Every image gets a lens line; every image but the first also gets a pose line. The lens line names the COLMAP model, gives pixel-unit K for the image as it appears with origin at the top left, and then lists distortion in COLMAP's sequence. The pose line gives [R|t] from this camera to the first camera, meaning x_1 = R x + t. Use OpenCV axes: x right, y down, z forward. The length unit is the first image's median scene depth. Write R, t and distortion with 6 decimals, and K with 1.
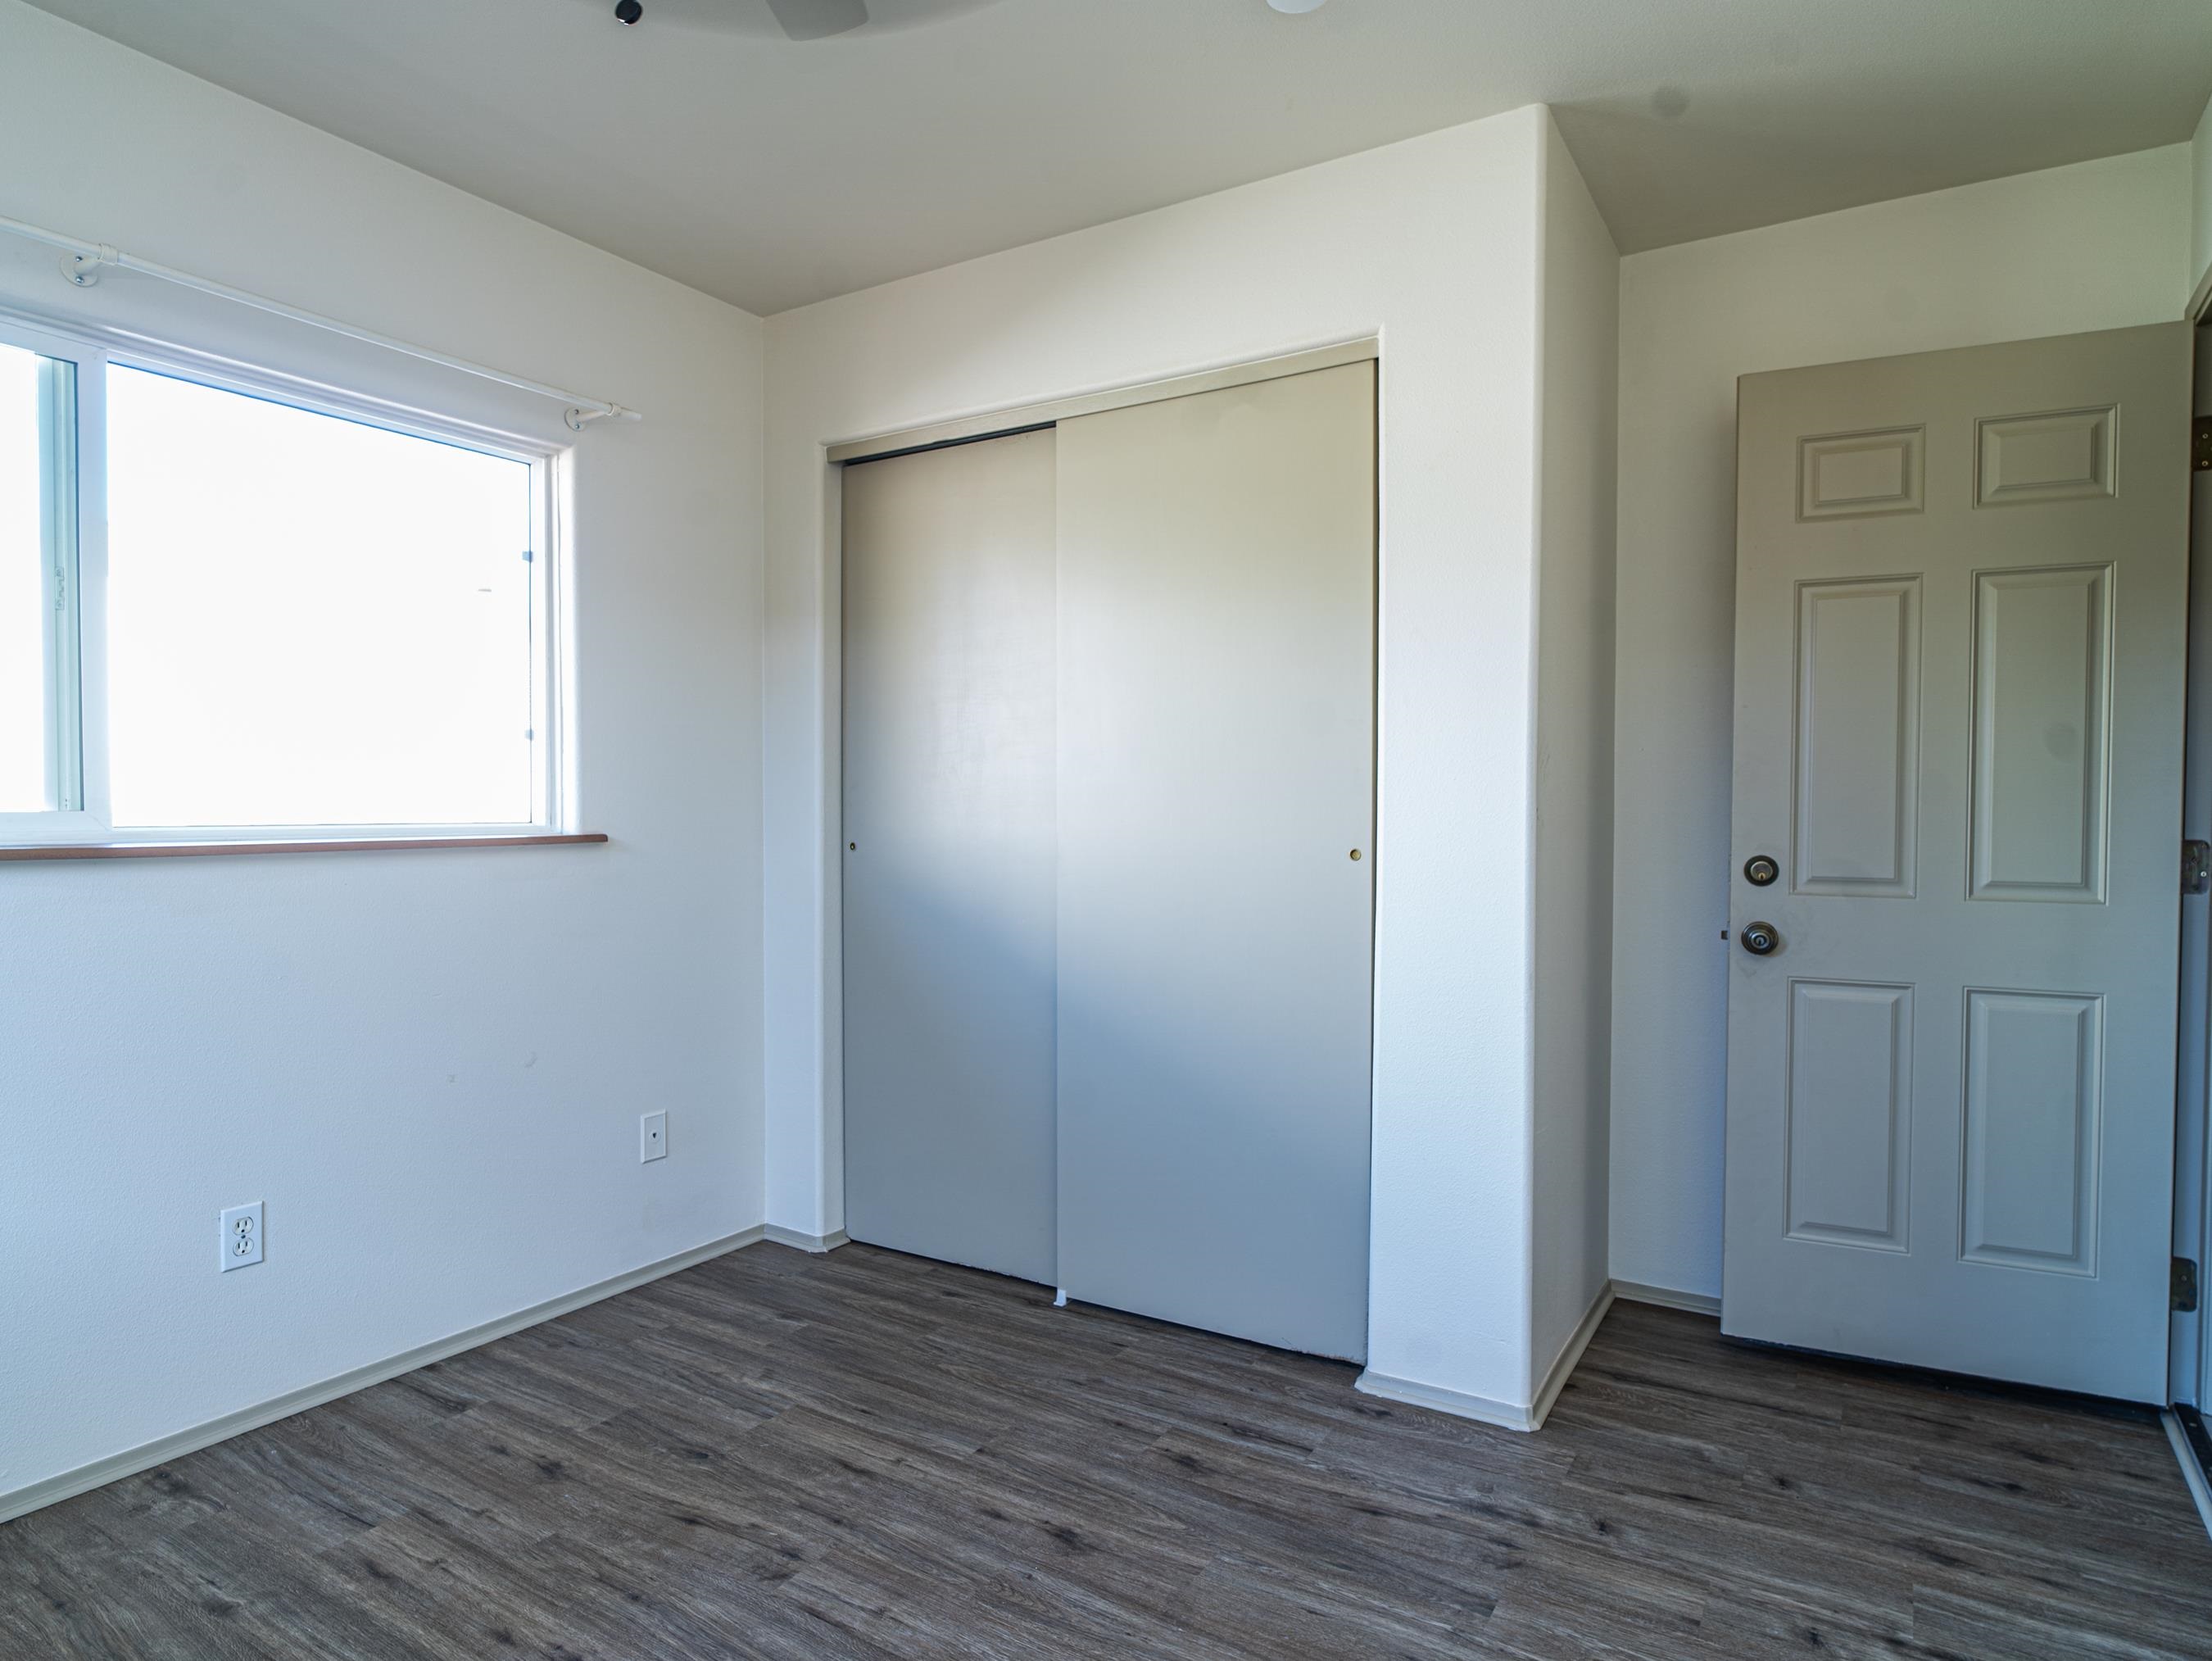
lens RADIAL K [[1283.5, 0, 1111.2], [0, 1283.5, 832.0], [0, 0, 1]] dist [-0.004331, 0.000825]
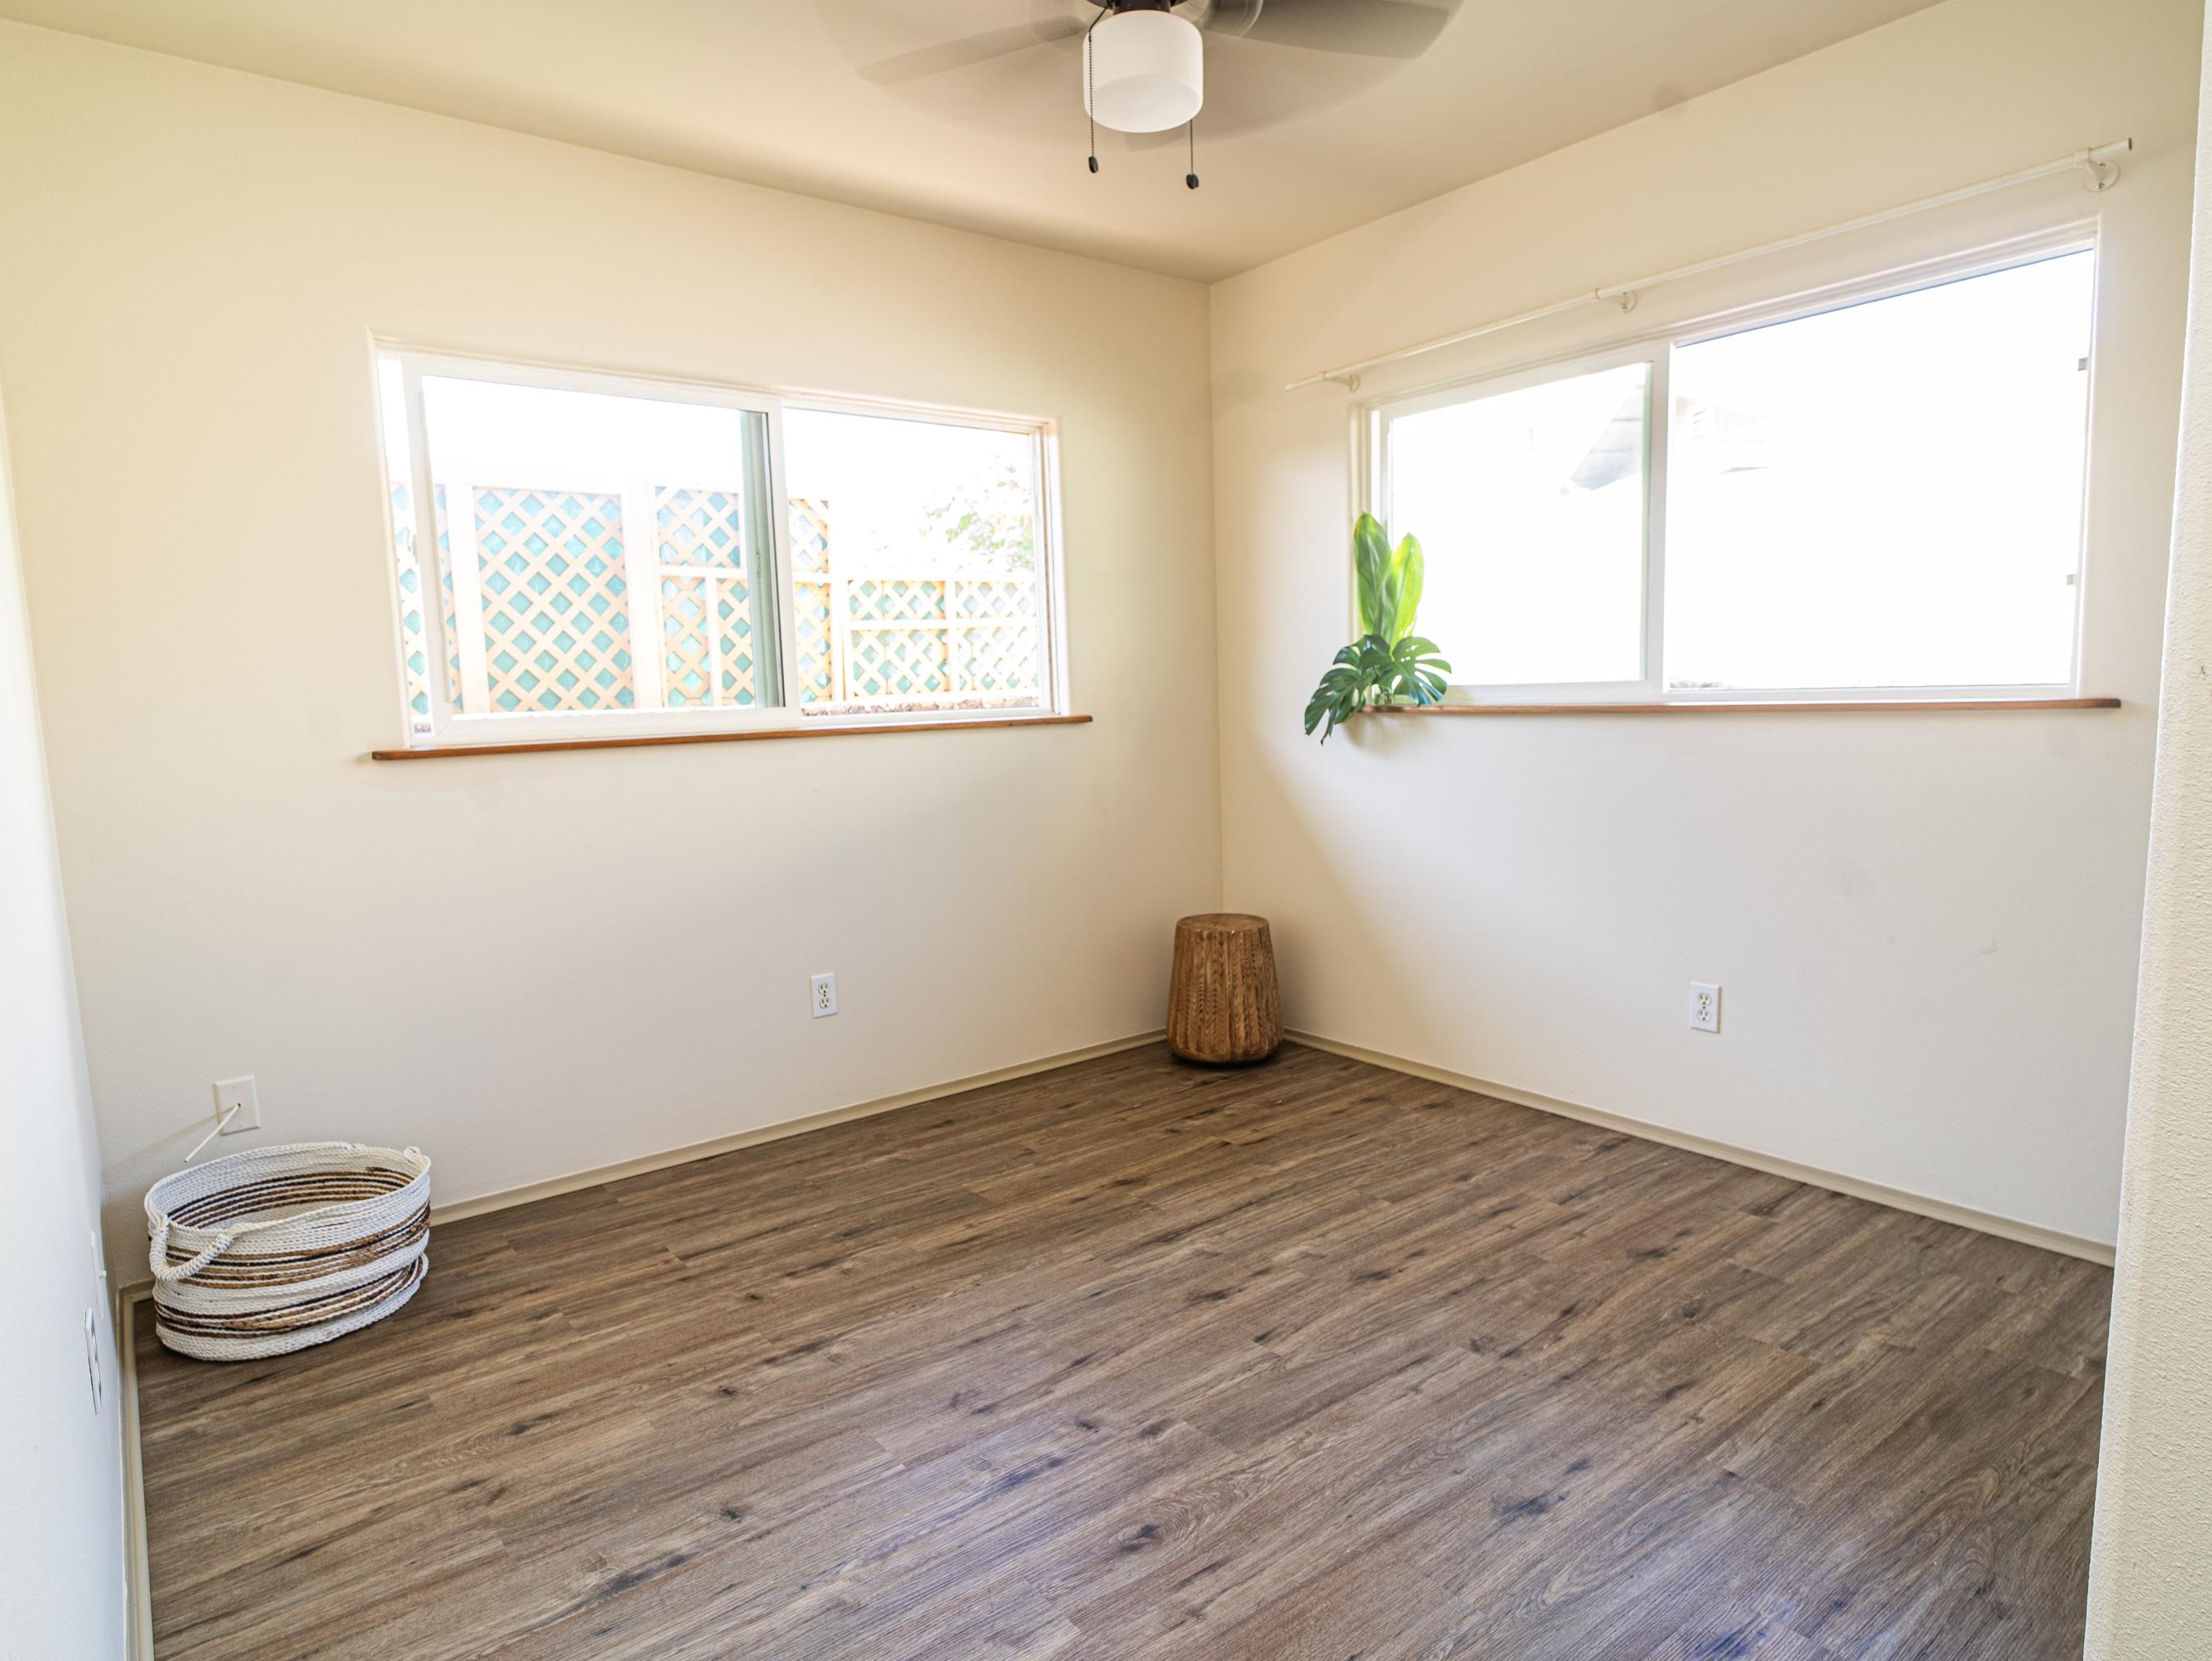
lens RADIAL K [[1283.5, 0, 1109.7], [0, 1283.5, 843.9], [0, 0, 1]] dist [-0.004331, 0.000825]
pose [[-0.353657, 0.120051, -0.927639, 0.768456], [0.016737, 0.992383, 0.122049, -0.020969], [0.935226, 0.027638, -0.352972, 0.938497]]
